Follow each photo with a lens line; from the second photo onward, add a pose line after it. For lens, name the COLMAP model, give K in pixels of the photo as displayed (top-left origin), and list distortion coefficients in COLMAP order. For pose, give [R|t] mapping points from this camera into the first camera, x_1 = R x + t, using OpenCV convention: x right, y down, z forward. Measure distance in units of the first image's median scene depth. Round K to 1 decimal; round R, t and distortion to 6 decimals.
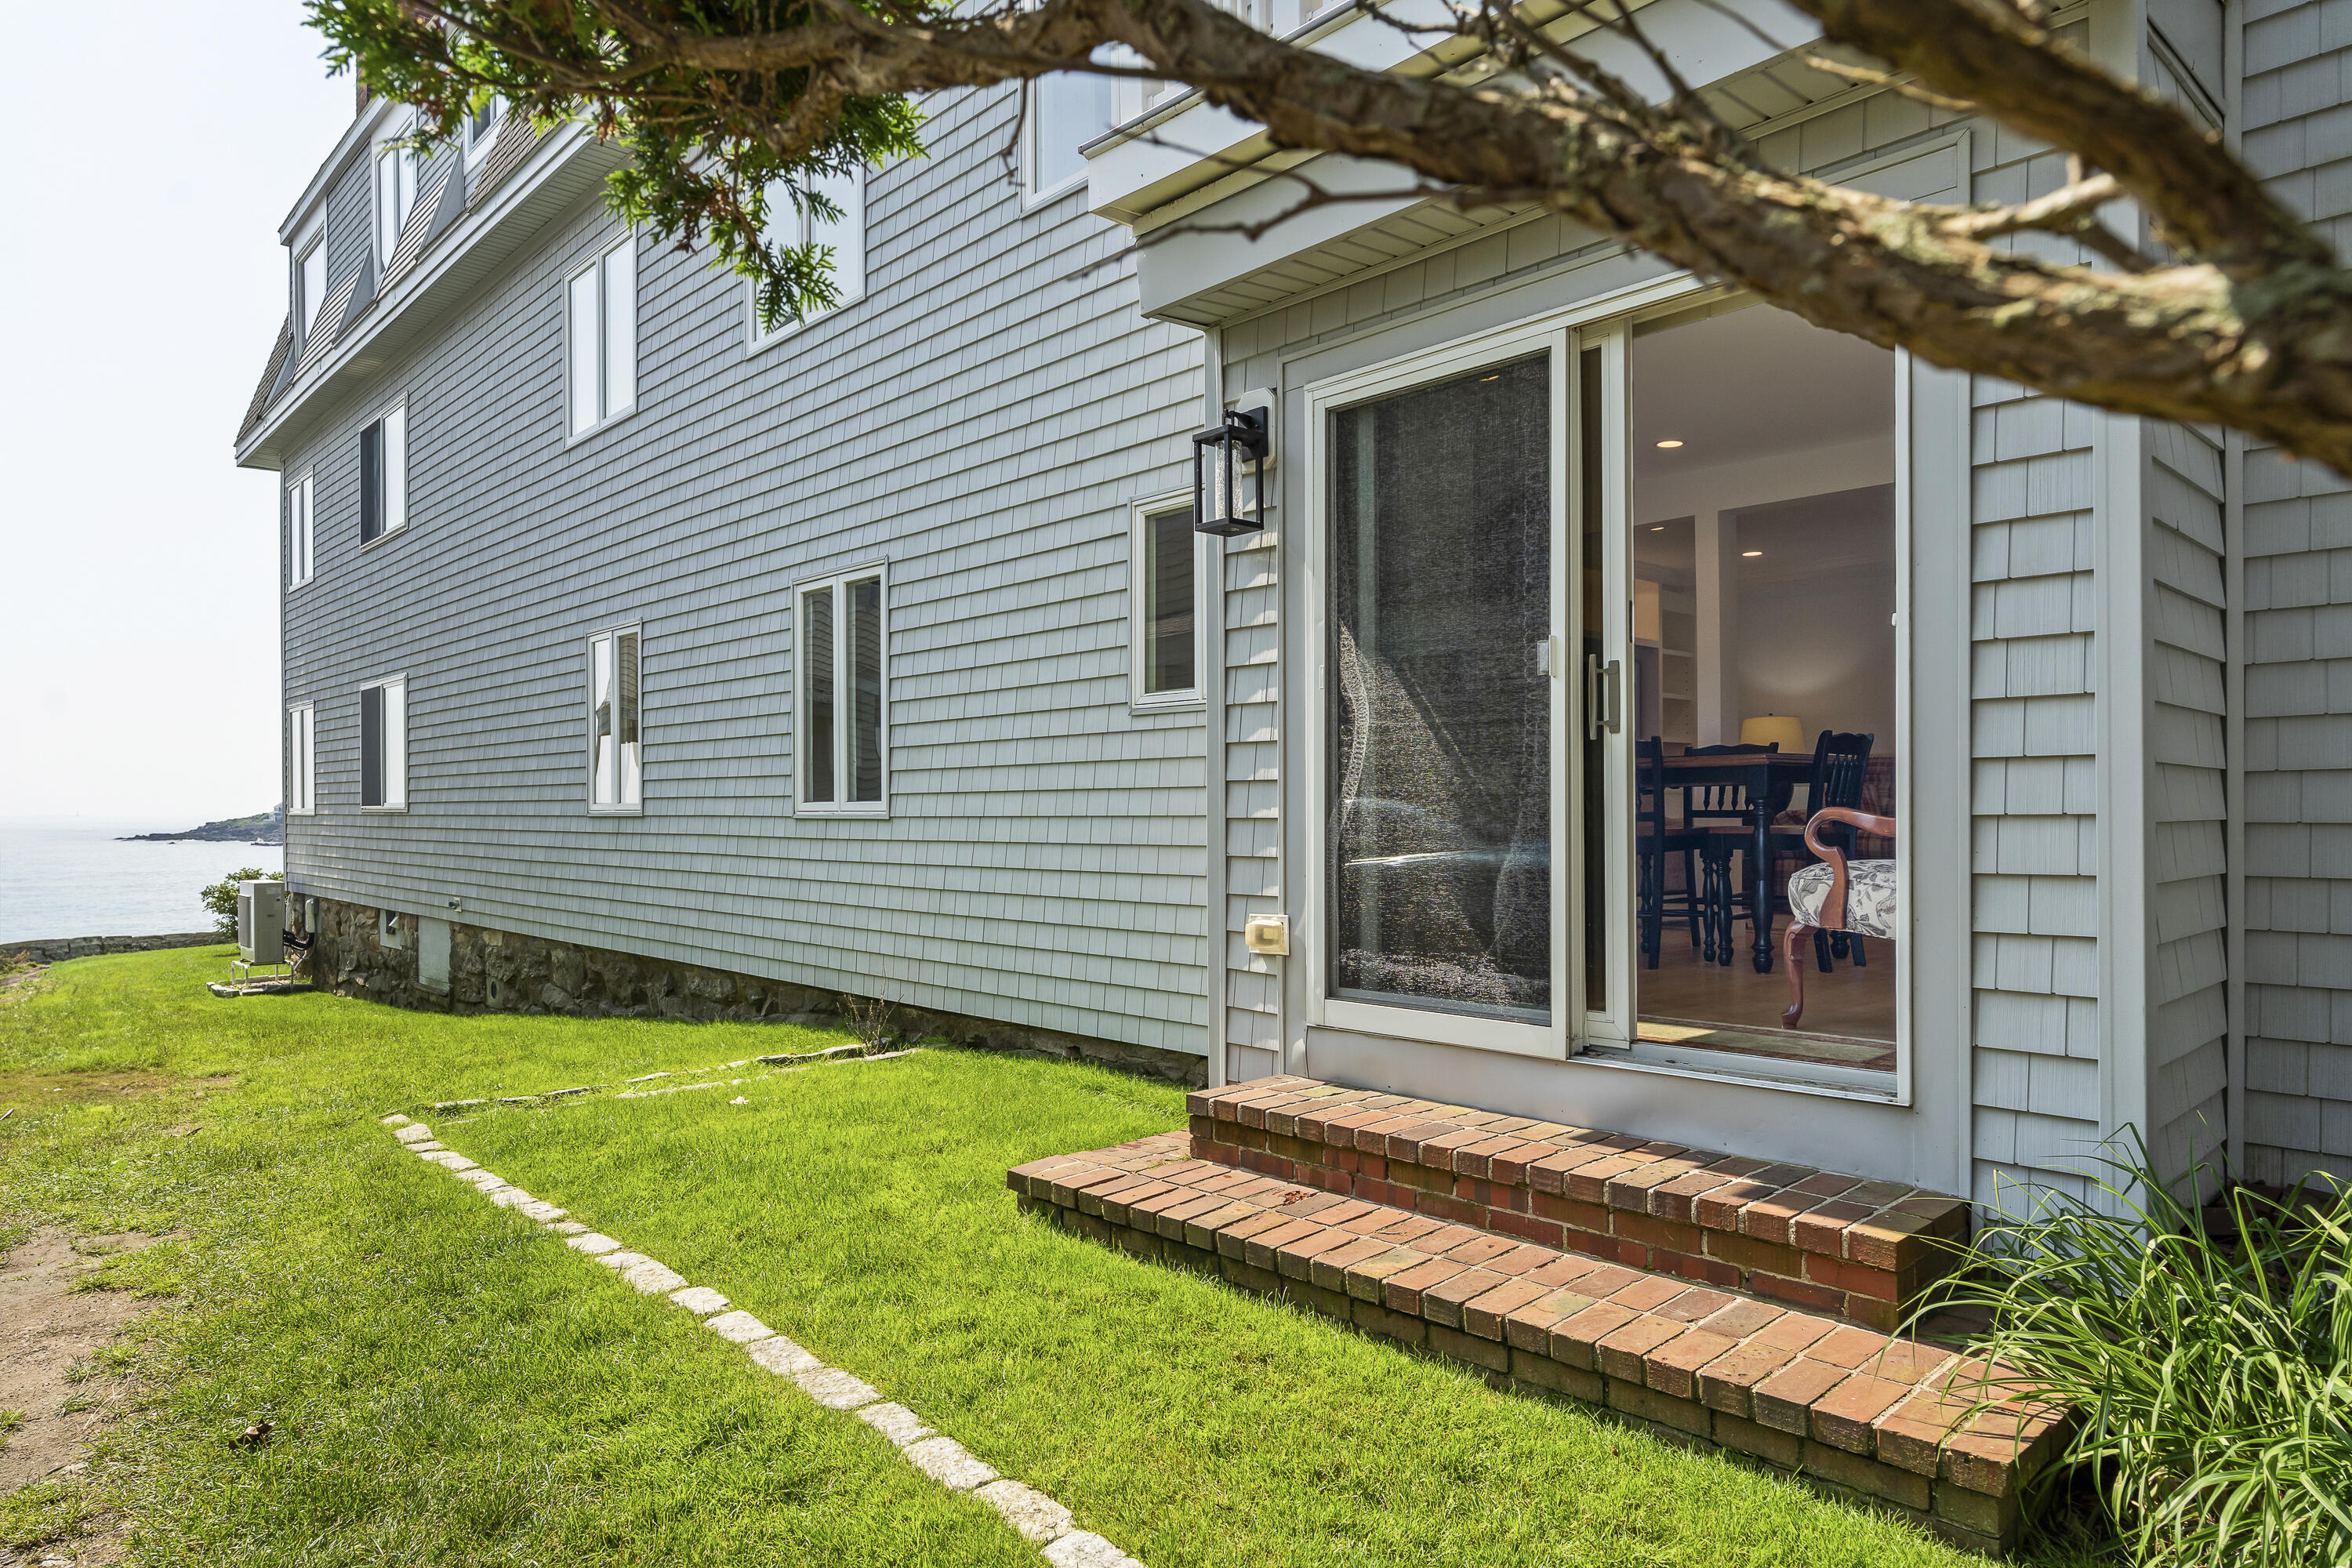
lens RADIAL K [[1401.6, 0, 1172.4], [0, 1401.6, 795.0], [0, 0, 1]] dist [0.004667, 0.000787]
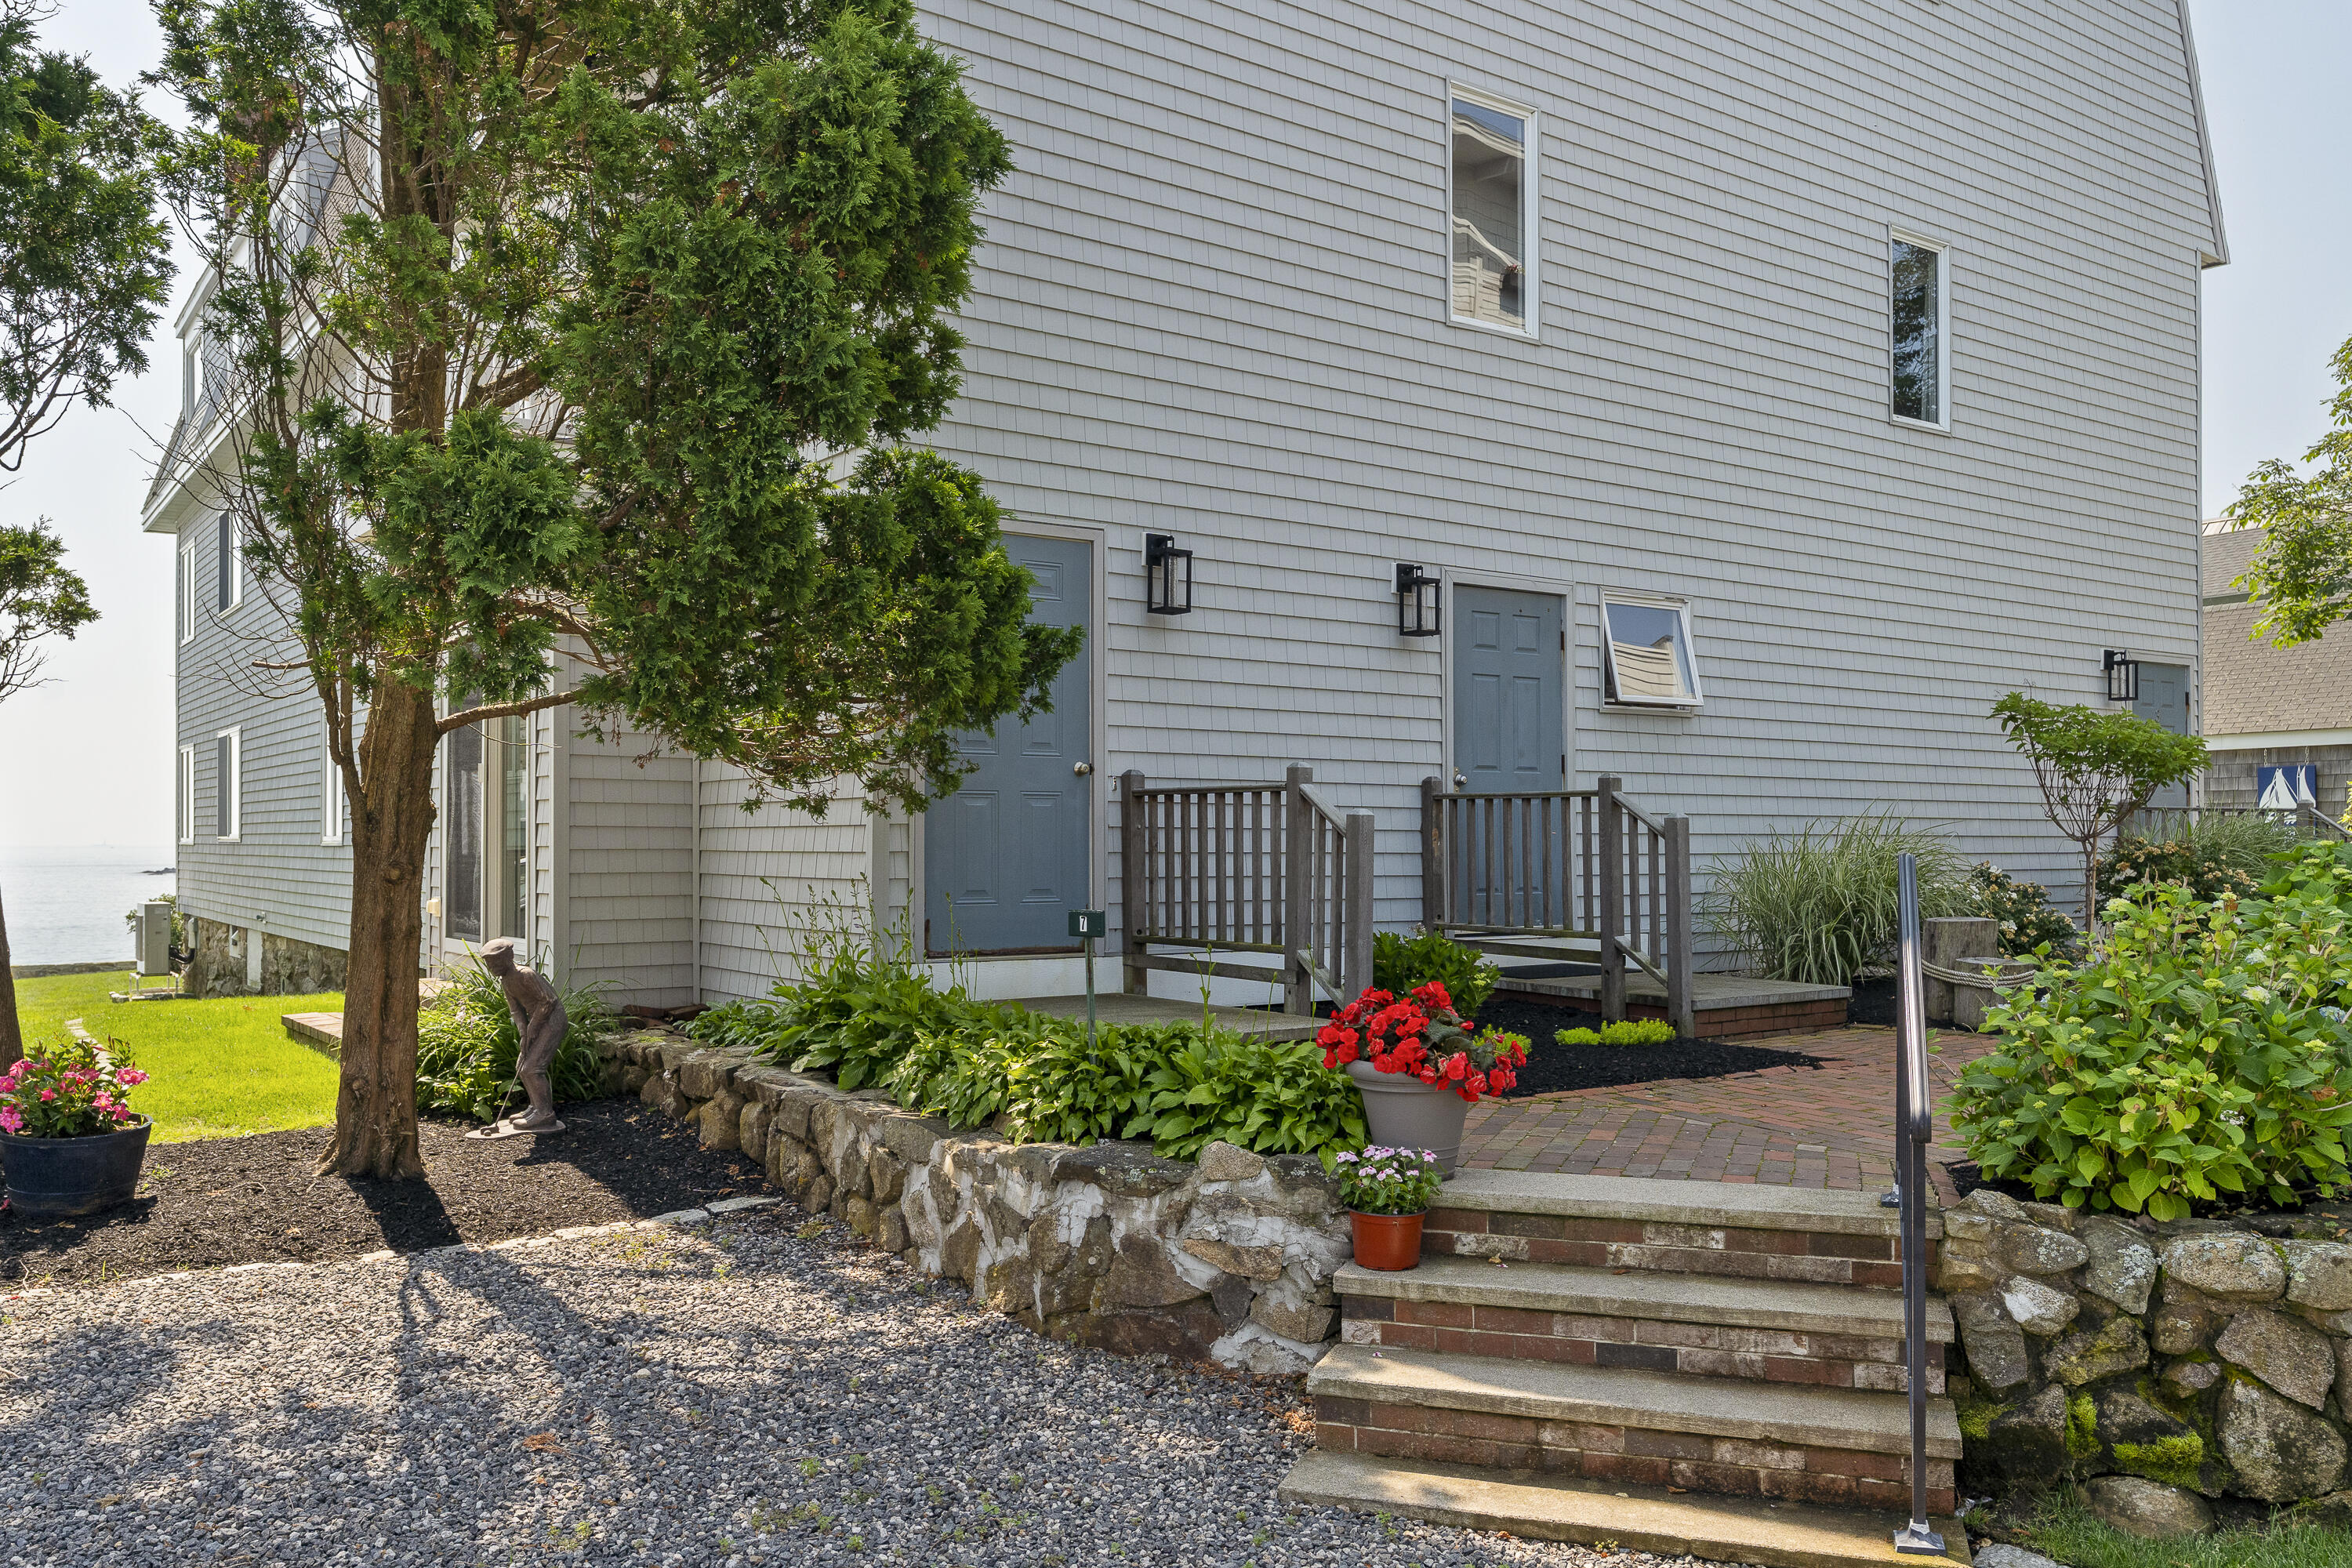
lens RADIAL K [[1837.7, 0, 1177.7], [0, 1837.7, 790.2], [0, 0, 1]] dist [0.006138, 0.001488]
pose [[0.990943, -0.004609, -0.134206, 0.424305], [0.002713, 0.999894, -0.014310, -0.006779], [0.134258, 0.013817, 0.990850, -0.415161]]
